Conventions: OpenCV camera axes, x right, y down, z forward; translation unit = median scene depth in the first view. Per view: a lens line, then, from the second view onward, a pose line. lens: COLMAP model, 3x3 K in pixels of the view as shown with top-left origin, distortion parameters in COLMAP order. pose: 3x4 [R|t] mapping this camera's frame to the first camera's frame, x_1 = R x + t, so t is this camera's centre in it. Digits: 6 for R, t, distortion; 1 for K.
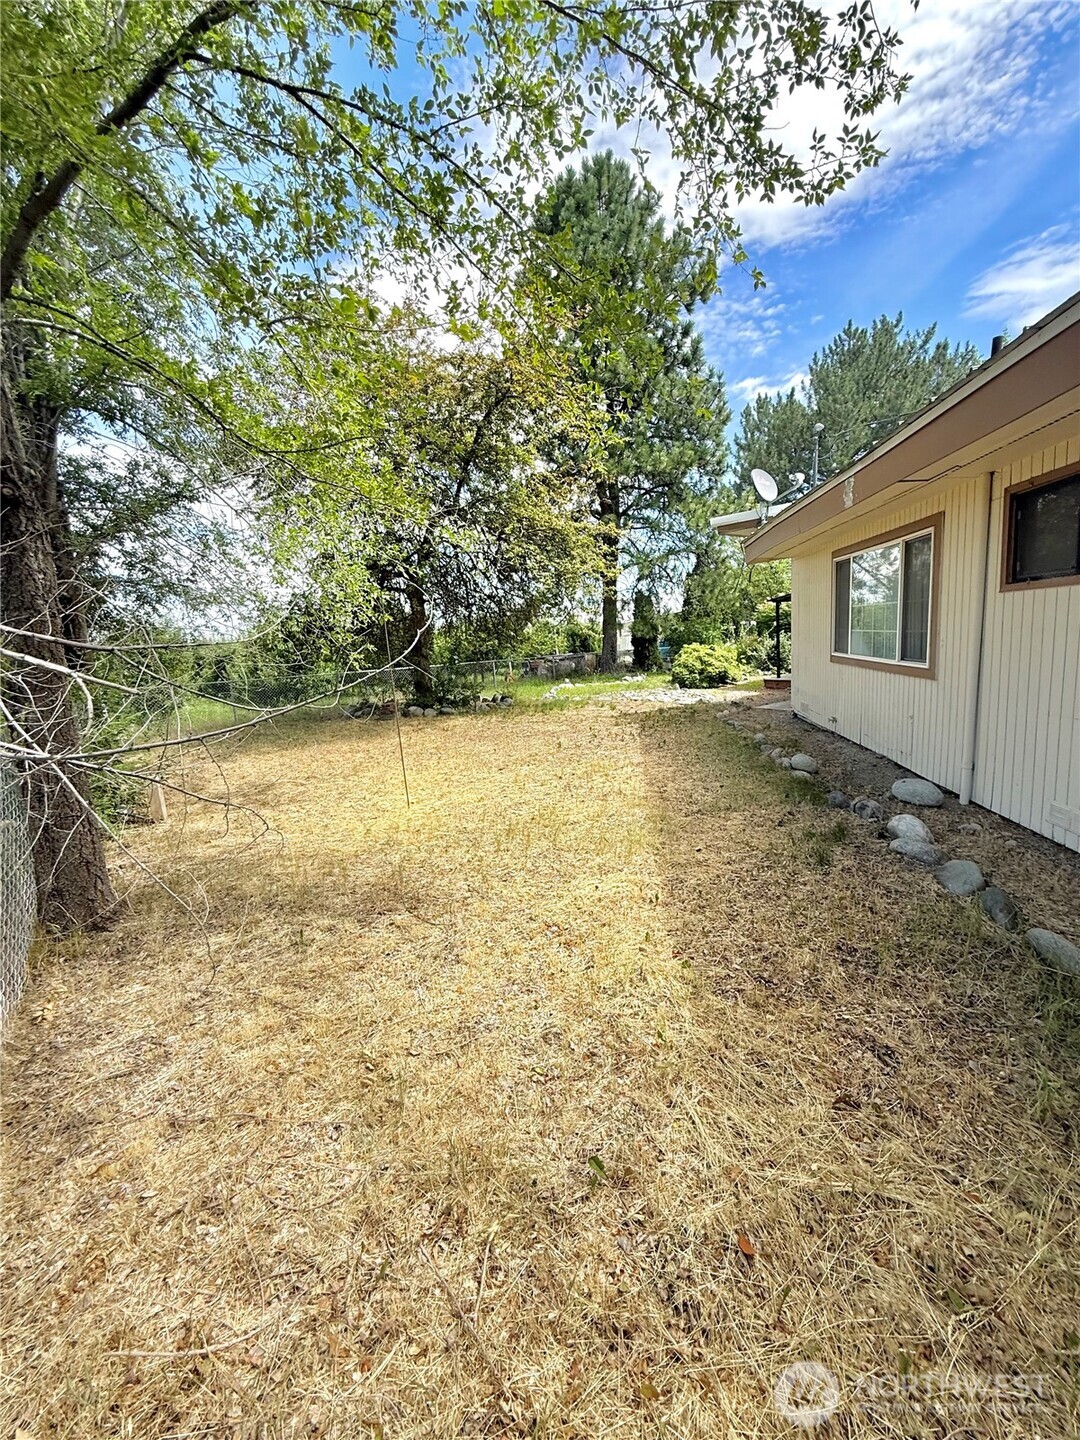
lens RADIAL K [[573.8, 0, 541.6], [0, 573.8, 714.9], [0, 0, 1]] dist [-0.000115, 0.000018]
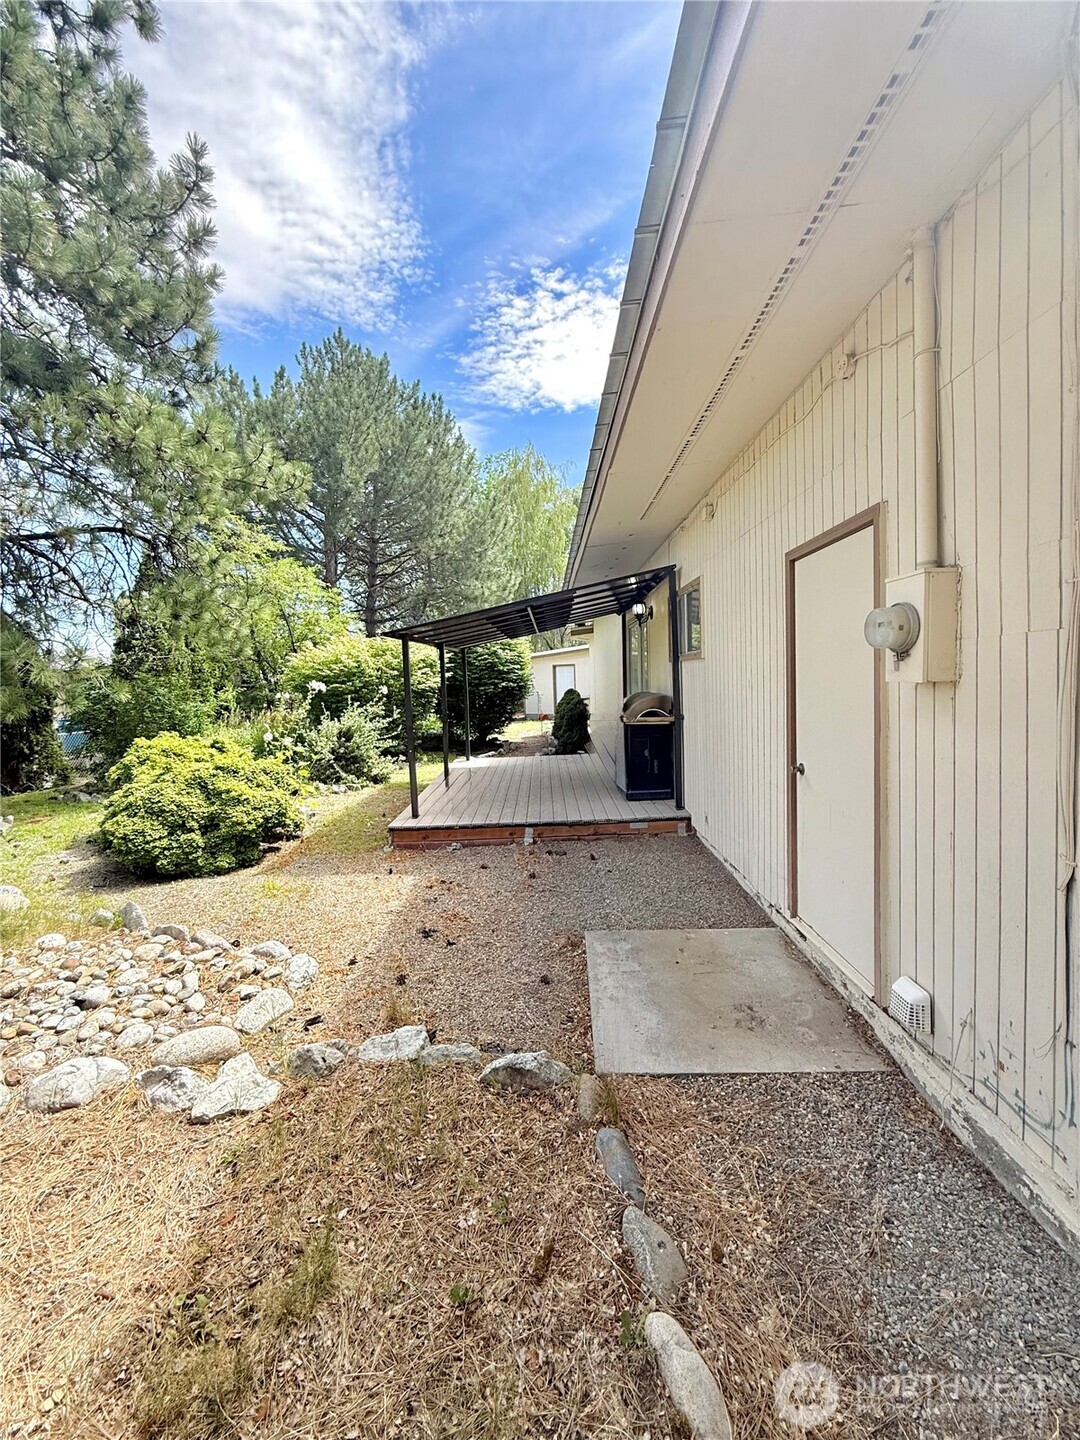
lens RADIAL K [[573.8, 0, 541.6], [0, 573.8, 714.9], [0, 0, 1]] dist [-0.000115, 0.000018]
pose [[0.627369, -0.010830, 0.778647, 0.118197], [0.100932, 0.992600, -0.067517, -0.083528], [-0.772154, 0.120948, 0.623819, 0.540831]]
